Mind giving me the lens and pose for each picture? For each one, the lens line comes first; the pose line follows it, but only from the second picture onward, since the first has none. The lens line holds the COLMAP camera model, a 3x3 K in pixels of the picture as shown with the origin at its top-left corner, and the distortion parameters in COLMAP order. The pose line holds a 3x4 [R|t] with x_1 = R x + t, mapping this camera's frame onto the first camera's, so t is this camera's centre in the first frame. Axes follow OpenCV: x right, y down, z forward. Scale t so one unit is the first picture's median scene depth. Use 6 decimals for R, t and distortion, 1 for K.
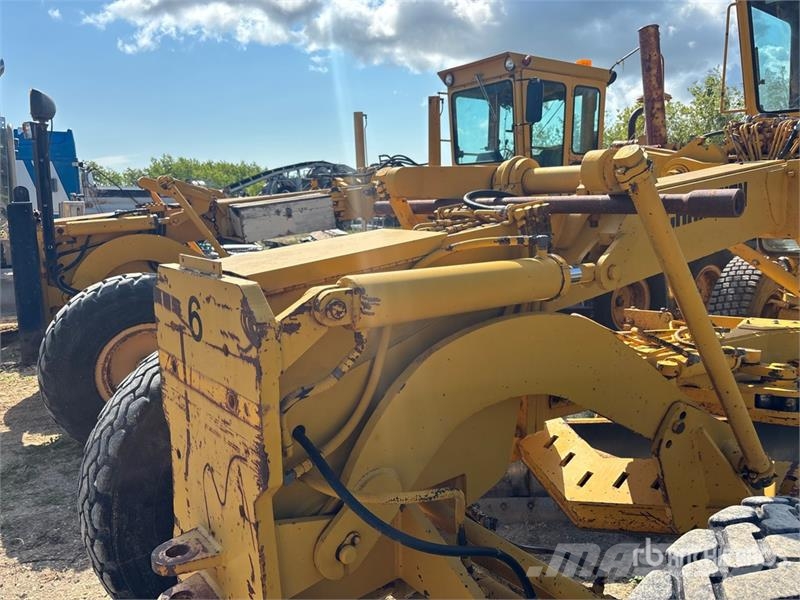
lens RADIAL K [[607.7, 0, 404.0], [0, 607.7, 303.7], [0, 0, 1]] dist [0.039129, -0.051181]
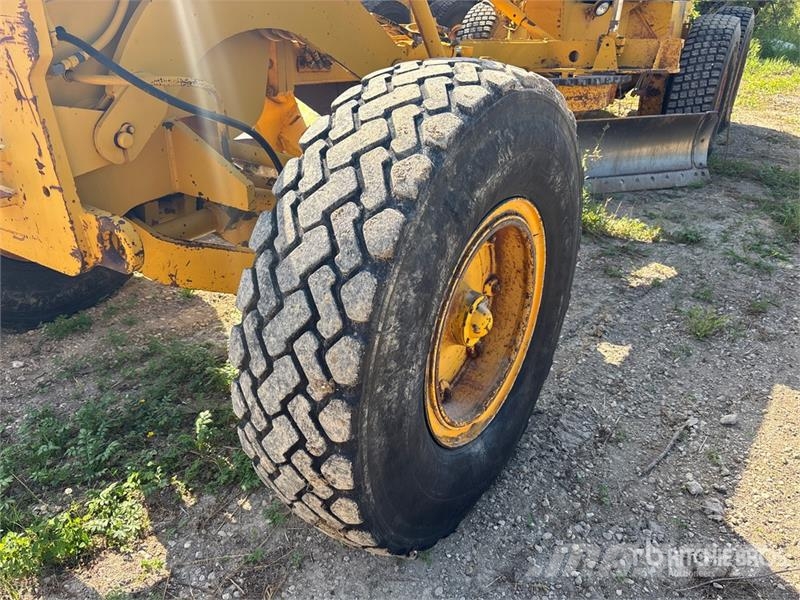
lens RADIAL K [[607.7, 0, 396.1], [0, 607.7, 299.9], [0, 0, 1]] dist [0.039129, -0.051181]
pose [[0.941210, -0.122585, 0.314797, -0.007824], [0.021063, 0.951321, 0.307480, 0.348679], [-0.337165, -0.282773, 0.897975, -0.345928]]
